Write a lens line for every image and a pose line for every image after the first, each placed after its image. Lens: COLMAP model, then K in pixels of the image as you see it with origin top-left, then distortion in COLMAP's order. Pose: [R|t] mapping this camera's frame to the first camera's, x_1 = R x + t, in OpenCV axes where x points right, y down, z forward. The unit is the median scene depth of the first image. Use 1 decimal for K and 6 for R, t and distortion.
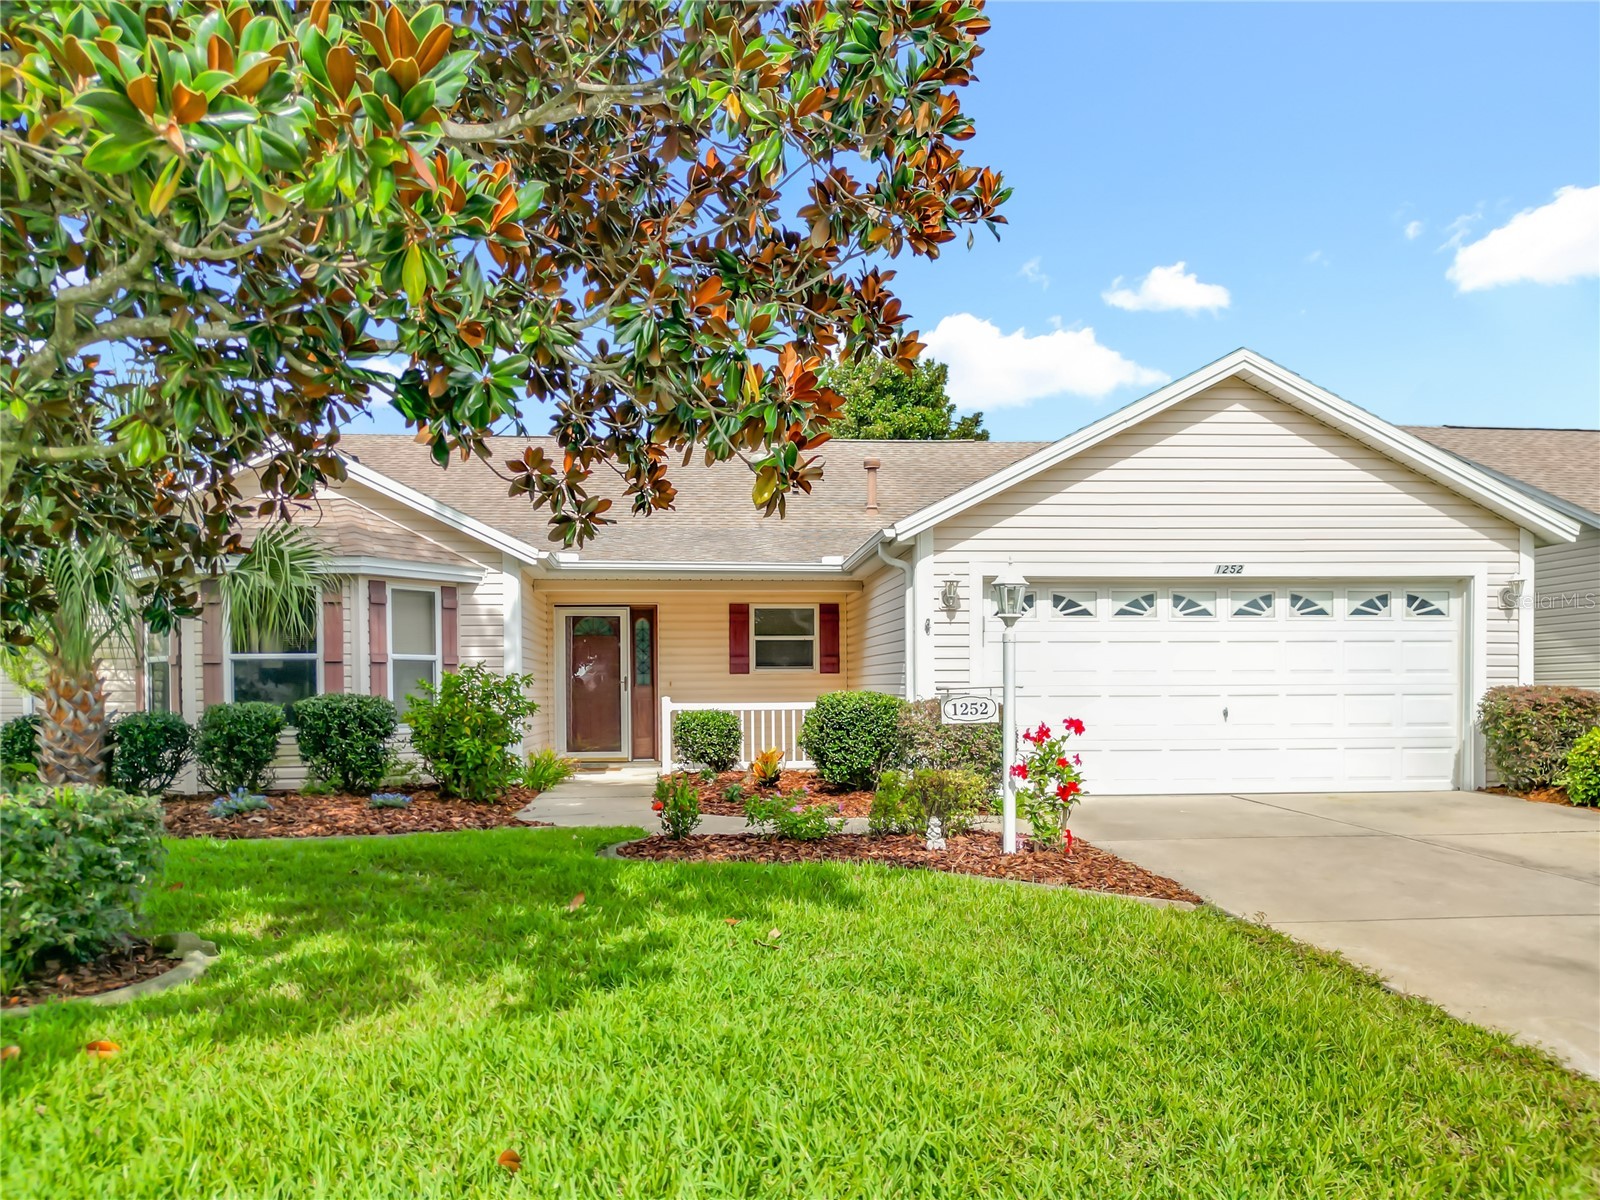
lens RADIAL K [[1118.6, 0, 797.9], [0, 1118.6, 599.8], [0, 0, 1]] dist [0.024119, -0.024265]
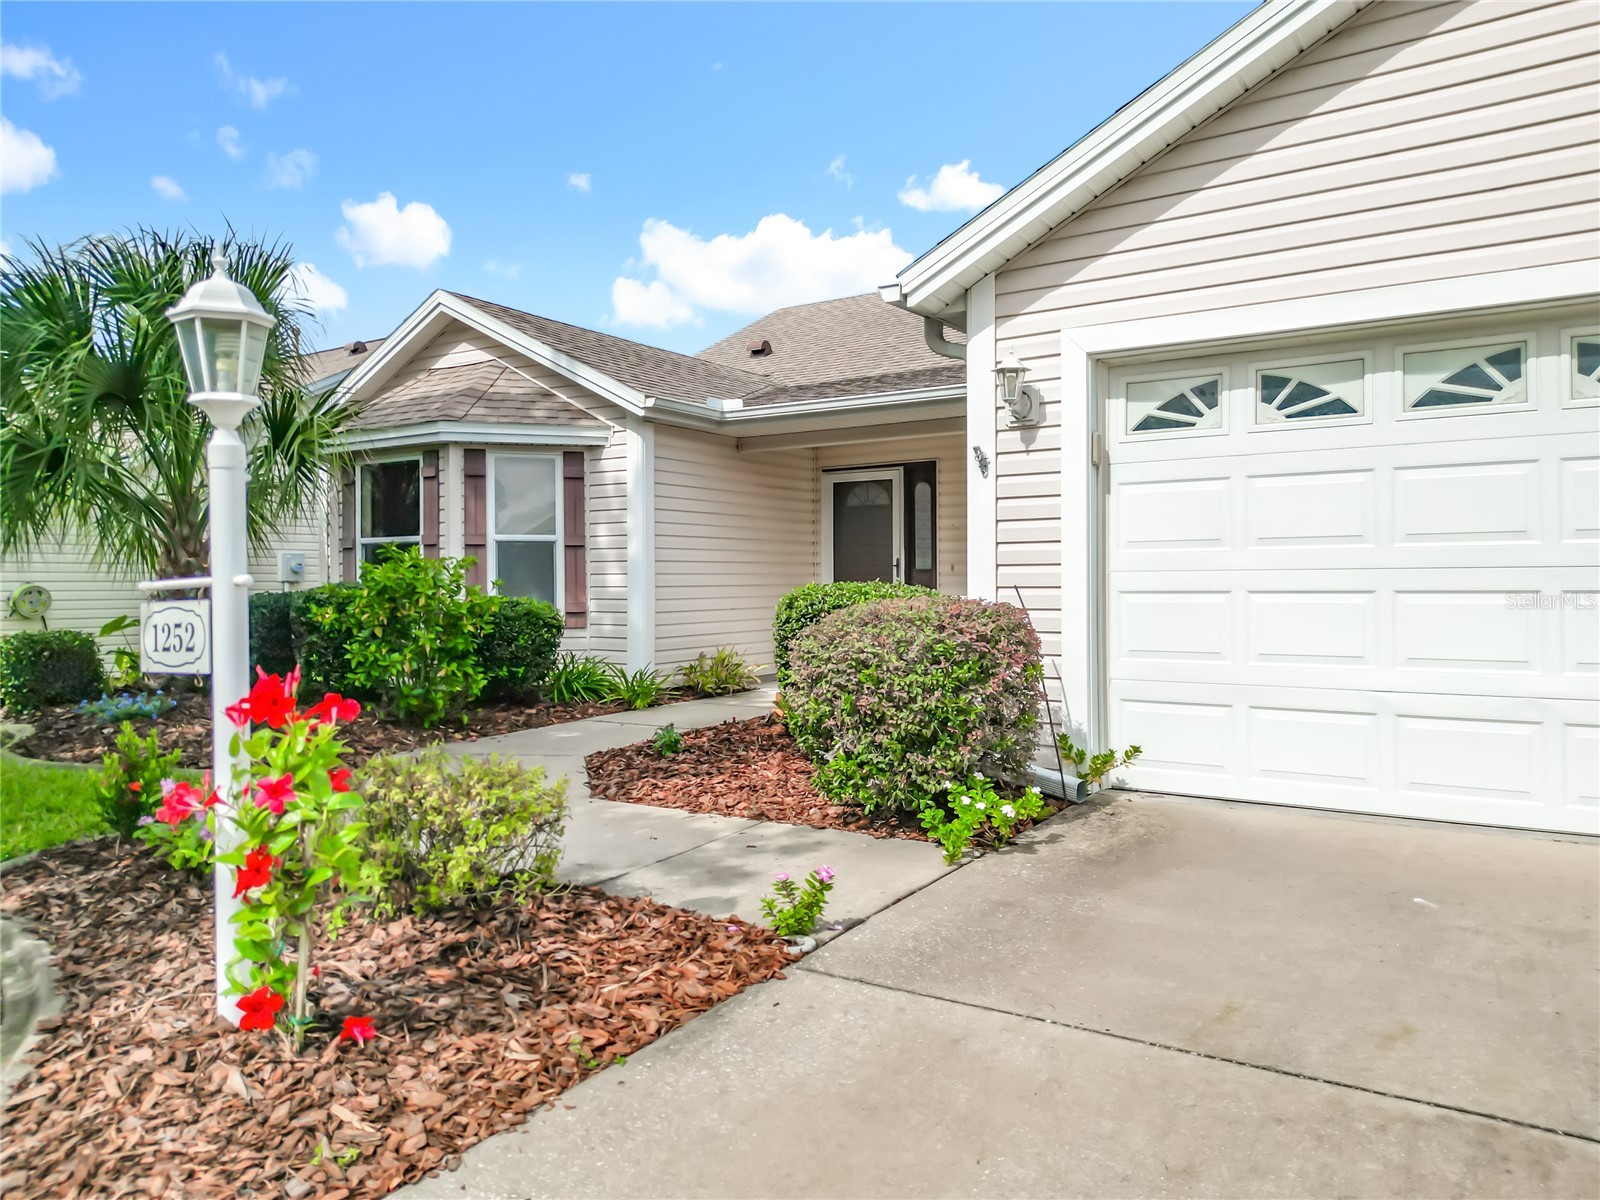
lens RADIAL K [[1118.6, 0, 799.0], [0, 1118.6, 599.3], [0, 0, 1]] dist [0.024119, -0.024265]
pose [[0.776859, 0.013994, -0.629519, 0.360722], [0.051523, 0.994988, 0.085700, 0.036687], [0.627563, -0.099011, 0.772244, 0.489466]]
